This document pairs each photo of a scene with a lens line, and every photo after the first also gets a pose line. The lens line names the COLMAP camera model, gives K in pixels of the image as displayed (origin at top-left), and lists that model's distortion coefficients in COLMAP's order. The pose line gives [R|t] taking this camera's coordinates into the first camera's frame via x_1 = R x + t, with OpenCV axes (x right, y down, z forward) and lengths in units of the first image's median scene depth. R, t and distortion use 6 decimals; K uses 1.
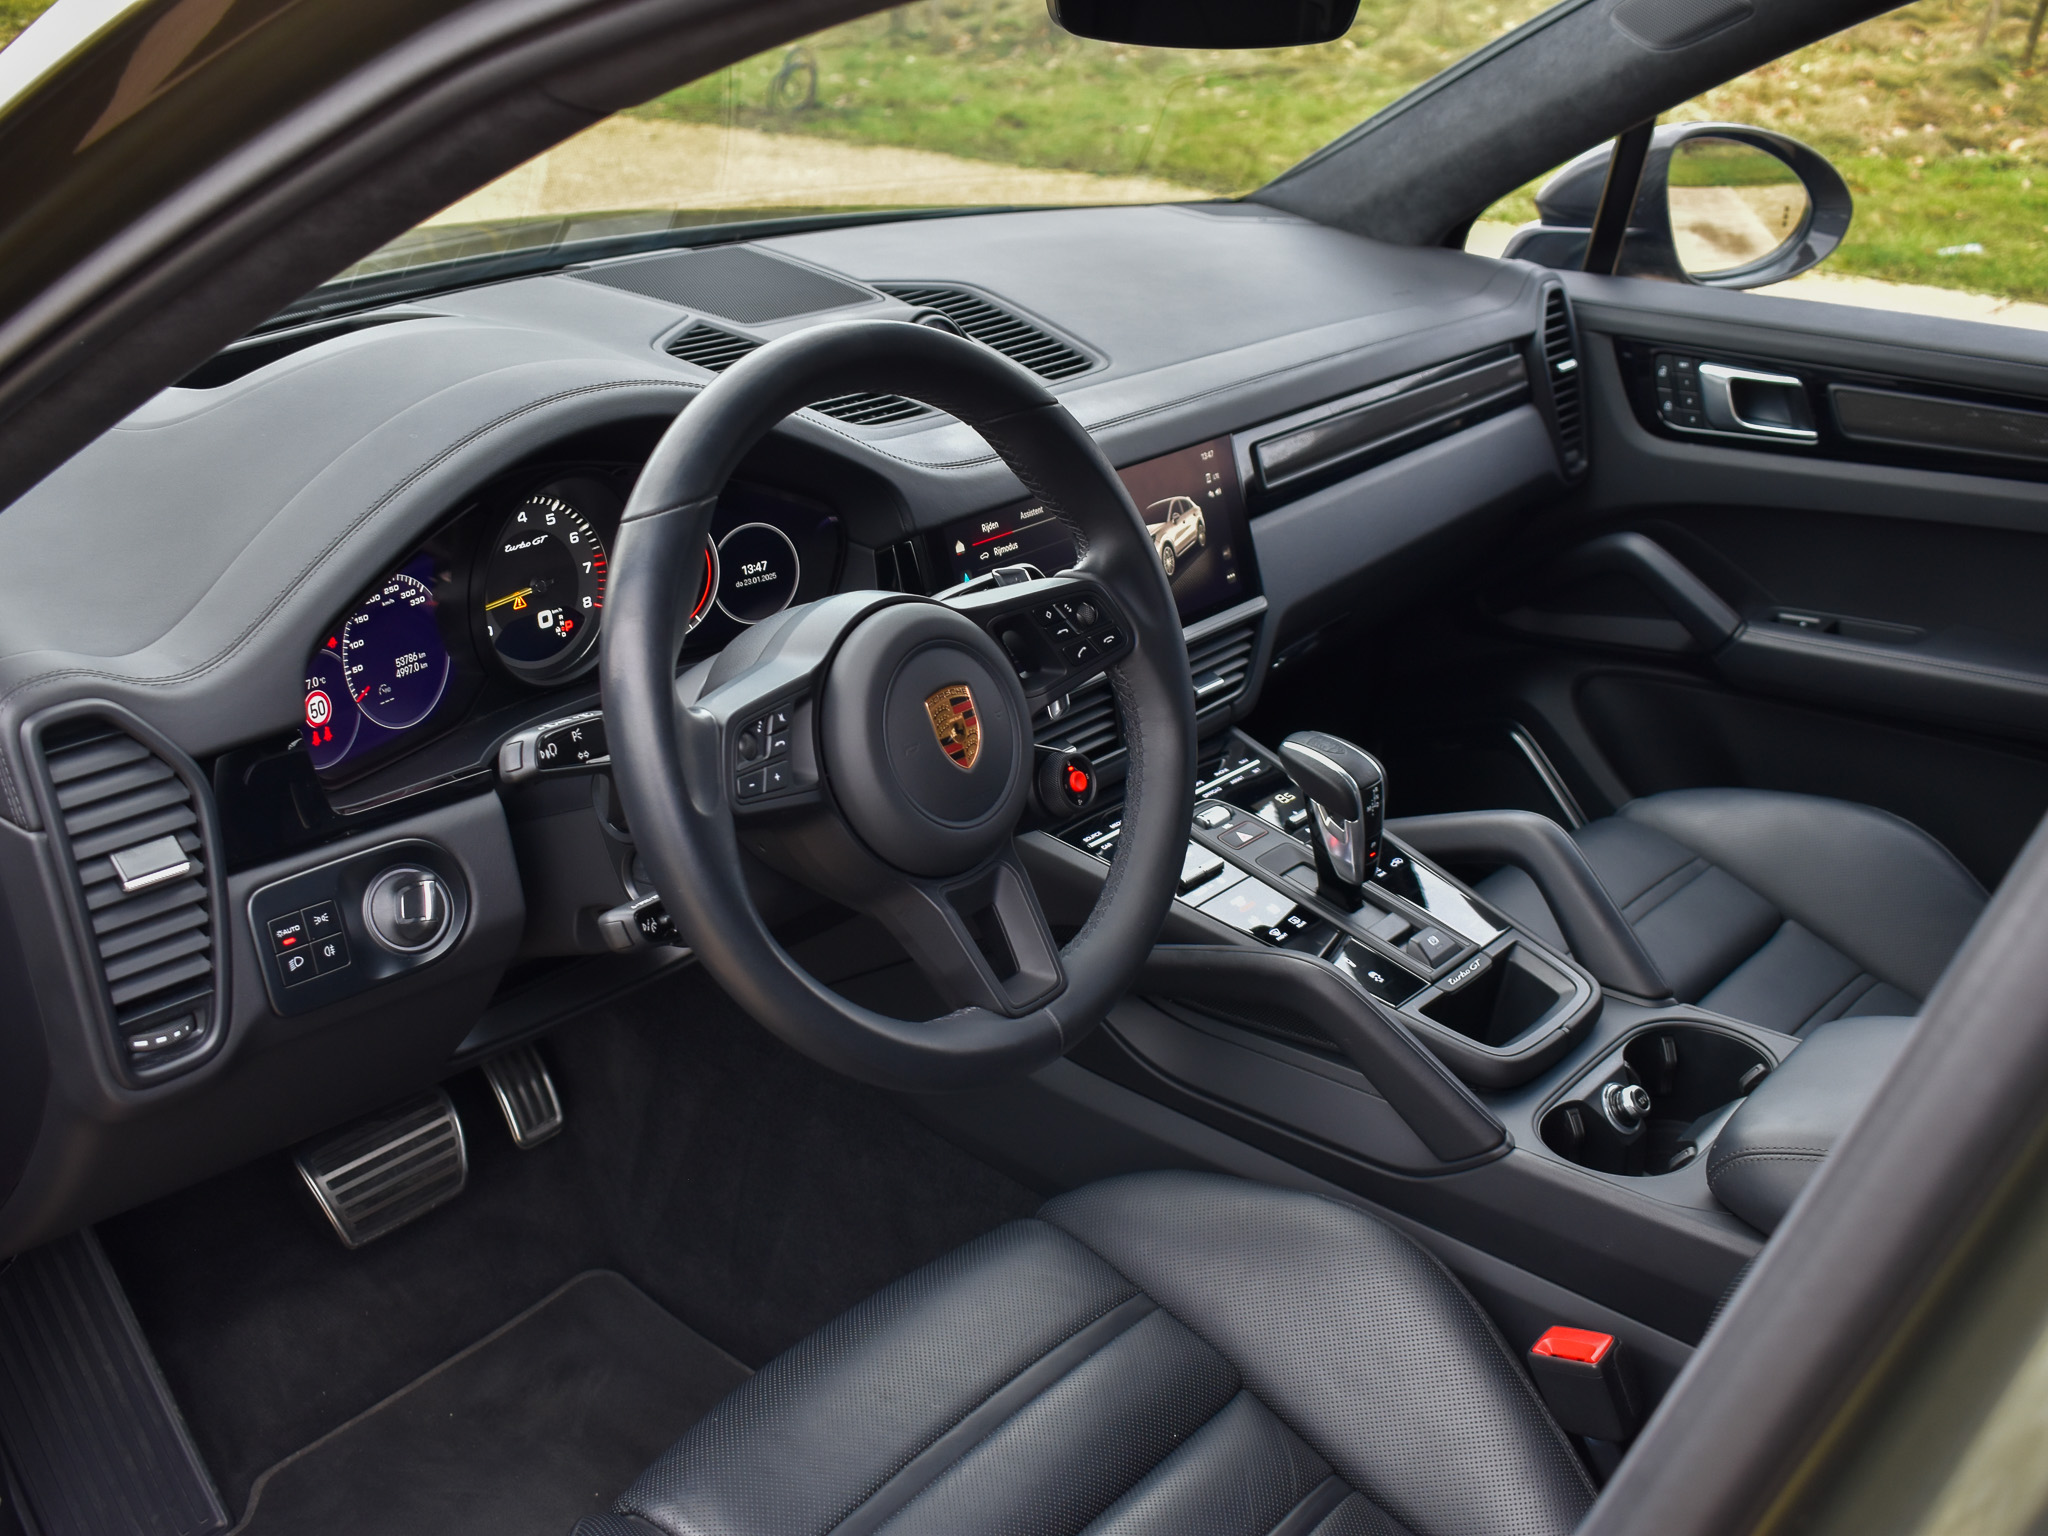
lens RADIAL K [[2085.4, 0, 1047.5], [0, 2085.4, 775.0], [0, 0, 1]] dist [-0.035082, 0.000000]
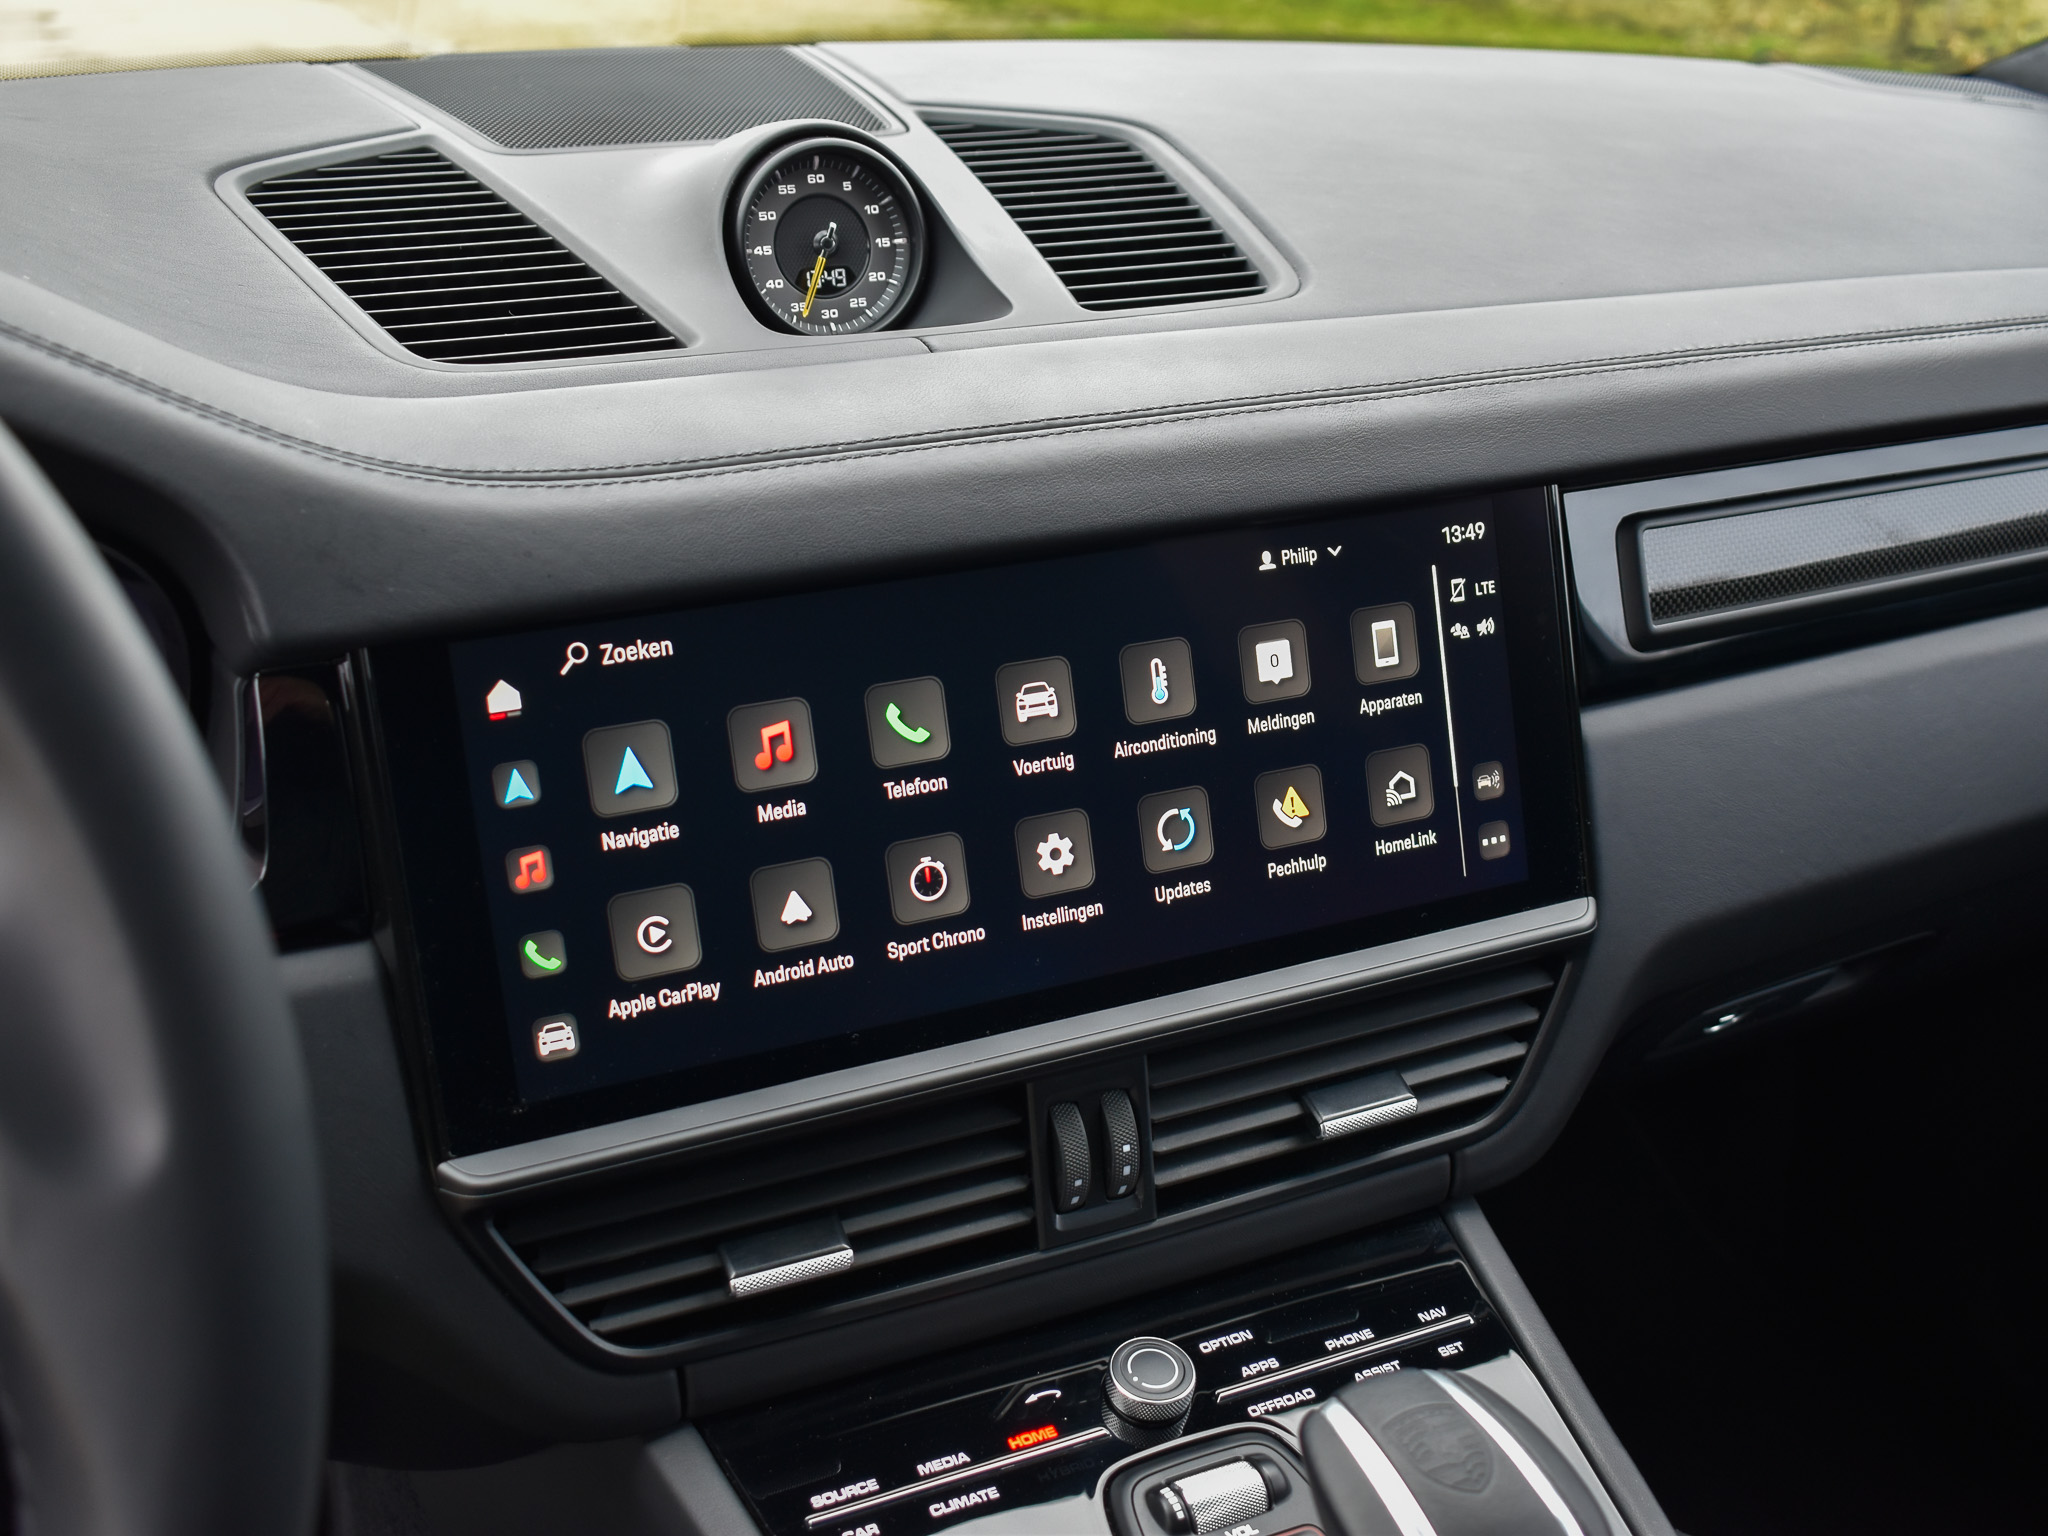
lens RADIAL K [[2215.0, 0, 1053.0], [0, 2215.0, 773.4], [0, 0, 1]] dist [-0.079061, 0.000000]
pose [[0.910059, 0.147482, -0.387352, 0.190980], [-0.156324, 0.987667, 0.008776, -0.108843], [0.383869, 0.052565, 0.921890, 0.638634]]
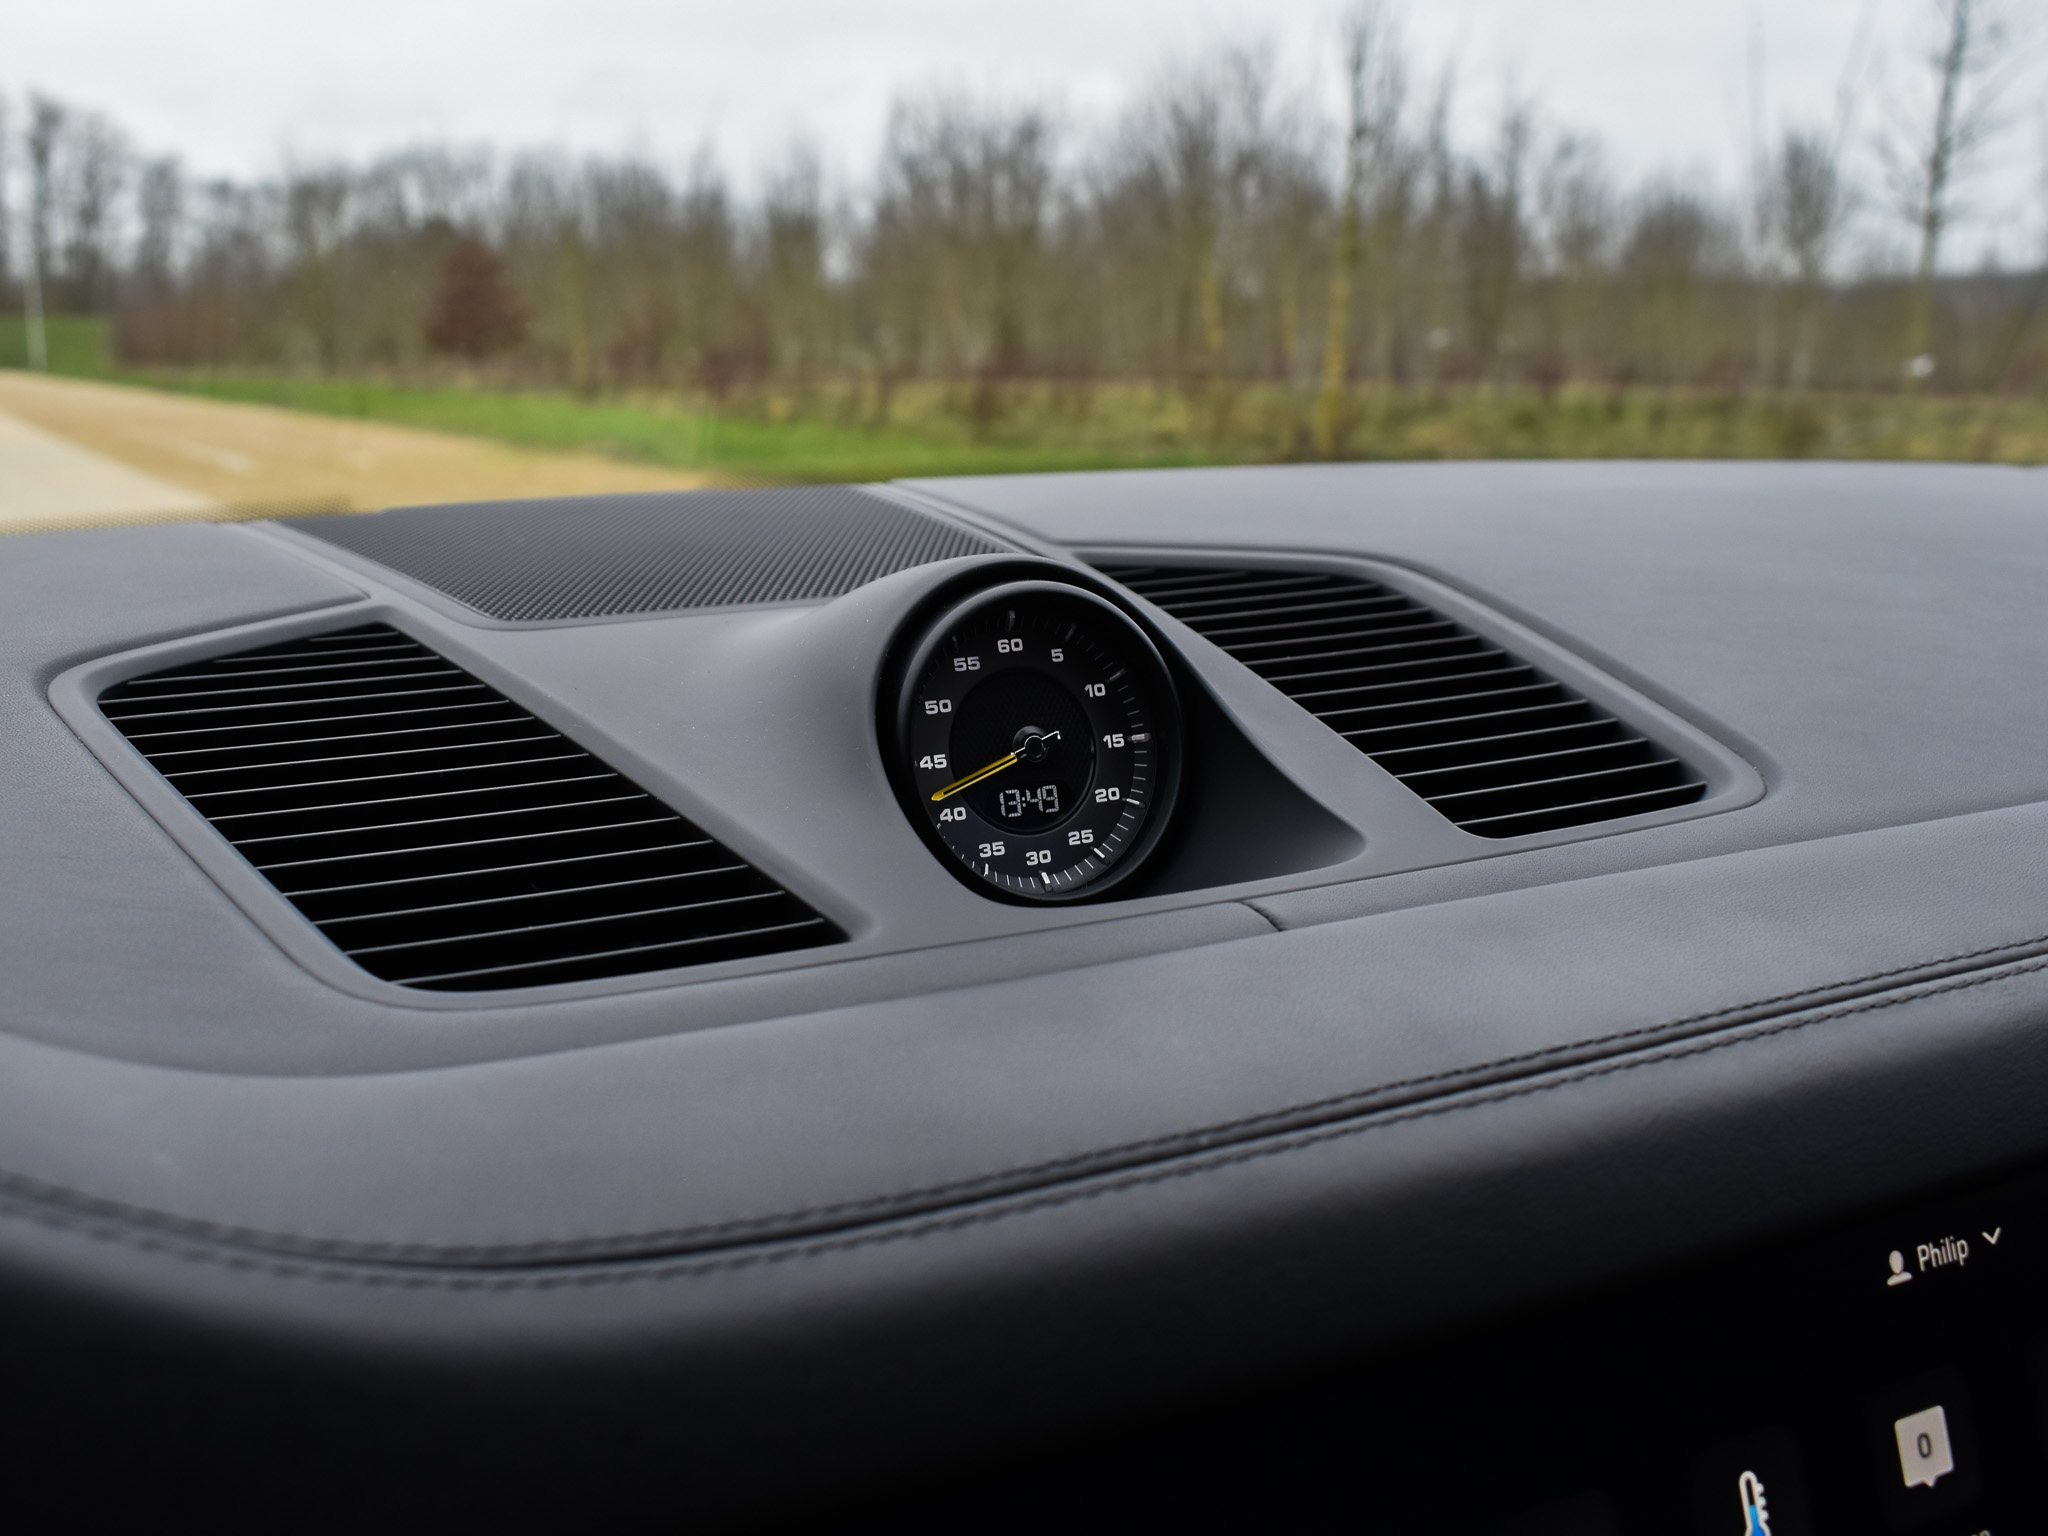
lens RADIAL K [[2215.0, 0, 1008.8], [0, 2215.0, 768.2], [0, 0, 1]] dist [-0.079061, 0.000000]
pose [[0.919149, 0.021793, -0.393308, 0.057853], [-0.110348, 0.972736, -0.203982, -0.146641], [0.378139, 0.230890, 0.896493, 0.787048]]
